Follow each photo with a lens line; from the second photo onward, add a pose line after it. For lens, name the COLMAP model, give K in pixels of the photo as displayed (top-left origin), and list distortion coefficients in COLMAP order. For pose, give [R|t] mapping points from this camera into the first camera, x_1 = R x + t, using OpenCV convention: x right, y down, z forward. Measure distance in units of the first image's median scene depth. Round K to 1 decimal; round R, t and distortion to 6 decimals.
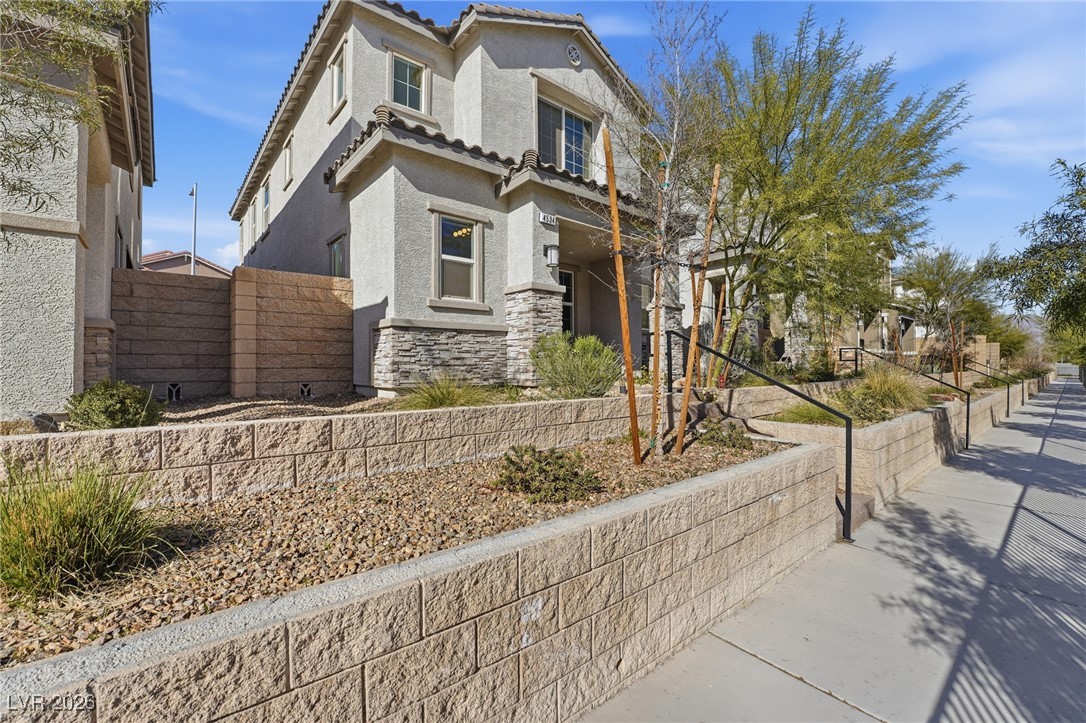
lens RADIAL K [[457.7, 0, 545.2], [0, 457.7, 360.7], [0, 0, 1]] dist [-0.016619, 0.000095]
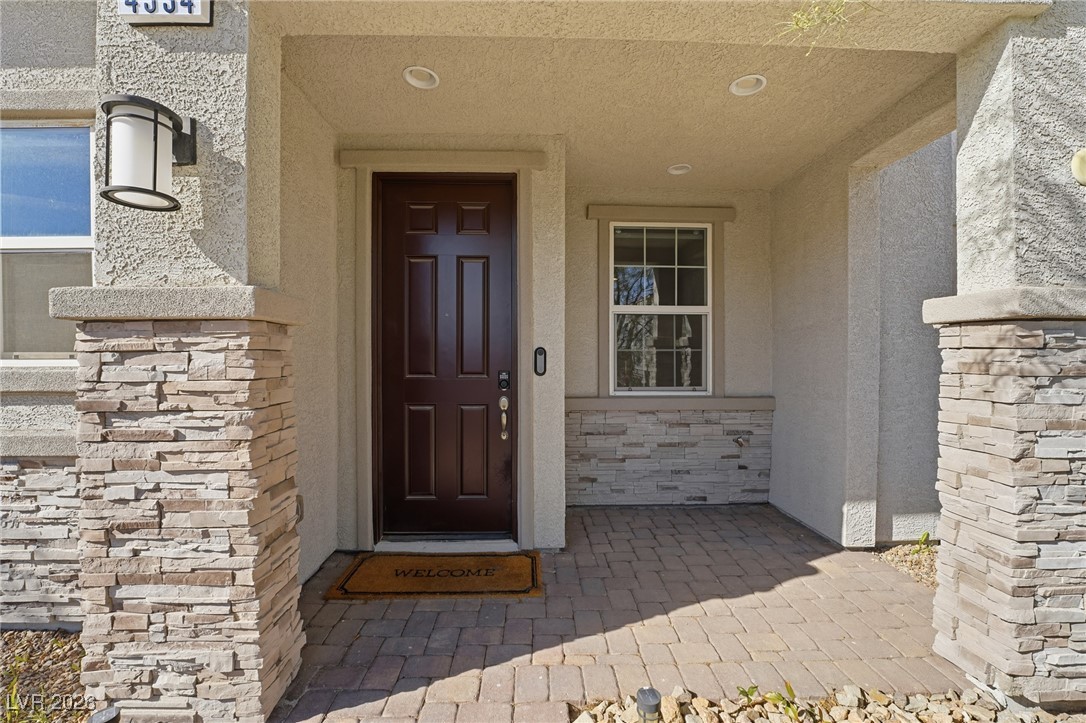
lens RADIAL K [[457.7, 0, 545.2], [0, 457.7, 360.7], [0, 0, 1]] dist [-0.016619, 0.000095]
pose [[0.781390, 0.007418, -0.623999, 0.302165], [0.001660, 0.999901, 0.013966, -0.138147], [0.624041, -0.011949, 0.781300, 0.965706]]
